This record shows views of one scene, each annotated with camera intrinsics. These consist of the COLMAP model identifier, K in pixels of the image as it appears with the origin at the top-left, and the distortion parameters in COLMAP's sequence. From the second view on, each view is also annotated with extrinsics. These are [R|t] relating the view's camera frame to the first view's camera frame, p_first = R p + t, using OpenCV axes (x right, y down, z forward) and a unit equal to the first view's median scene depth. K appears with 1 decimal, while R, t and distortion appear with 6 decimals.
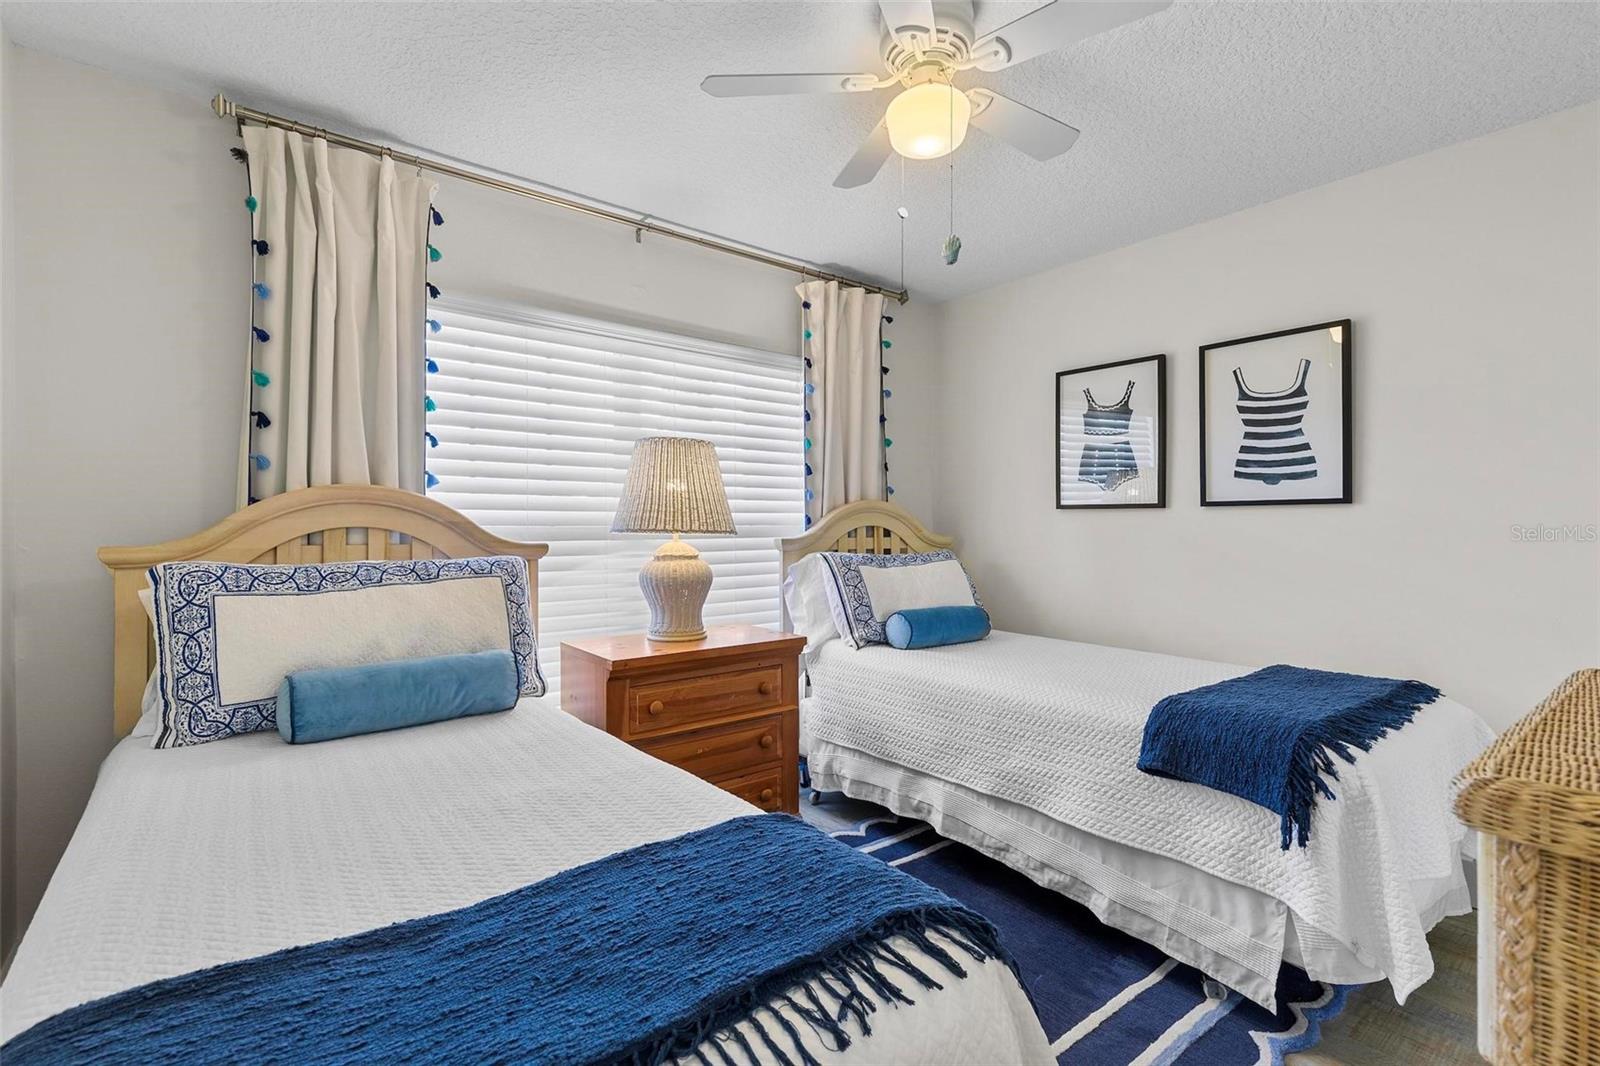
lens RADIAL K [[721.7, 0, 791.9], [0, 721.7, 532.2], [0, 0, 1]] dist [0.011189, -0.004698]
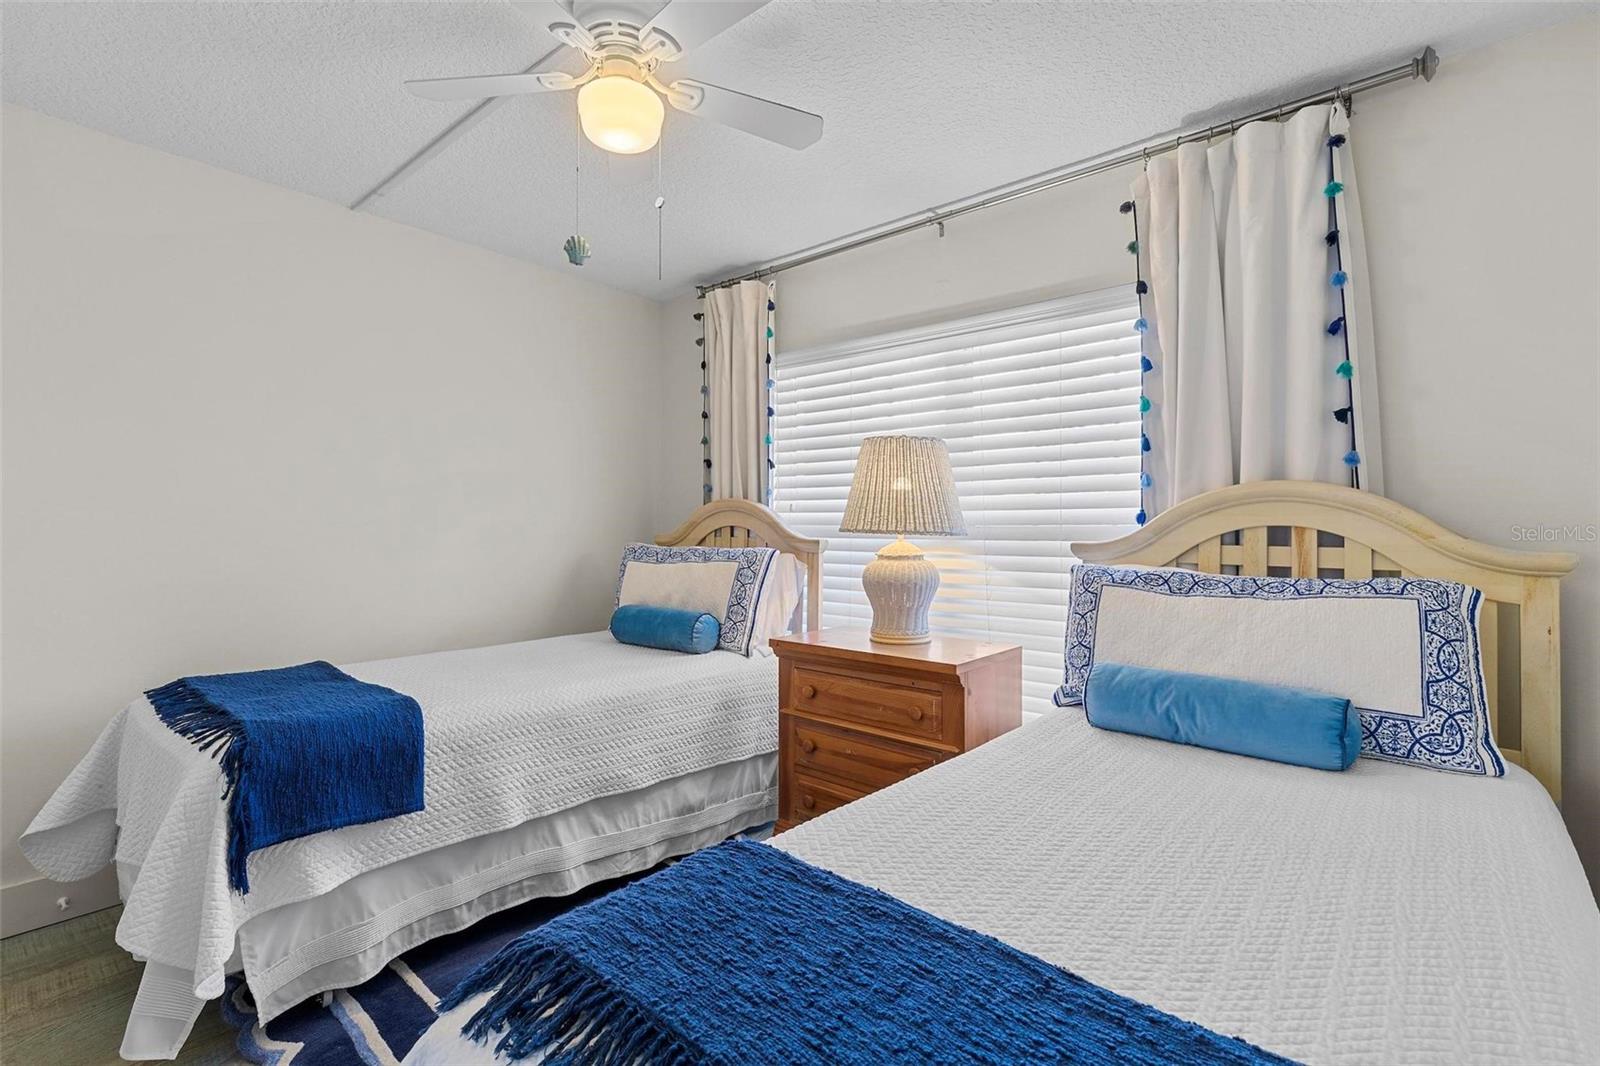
lens RADIAL K [[721.7, 0, 790.4], [0, 721.7, 530.8], [0, 0, 1]] dist [0.011189, -0.004698]
pose [[0.207369, 0.002945, -0.978258, 0.740526], [-0.010650, 0.999943, 0.000752, -0.001465], [0.978205, 0.010262, 0.207388, 0.634393]]
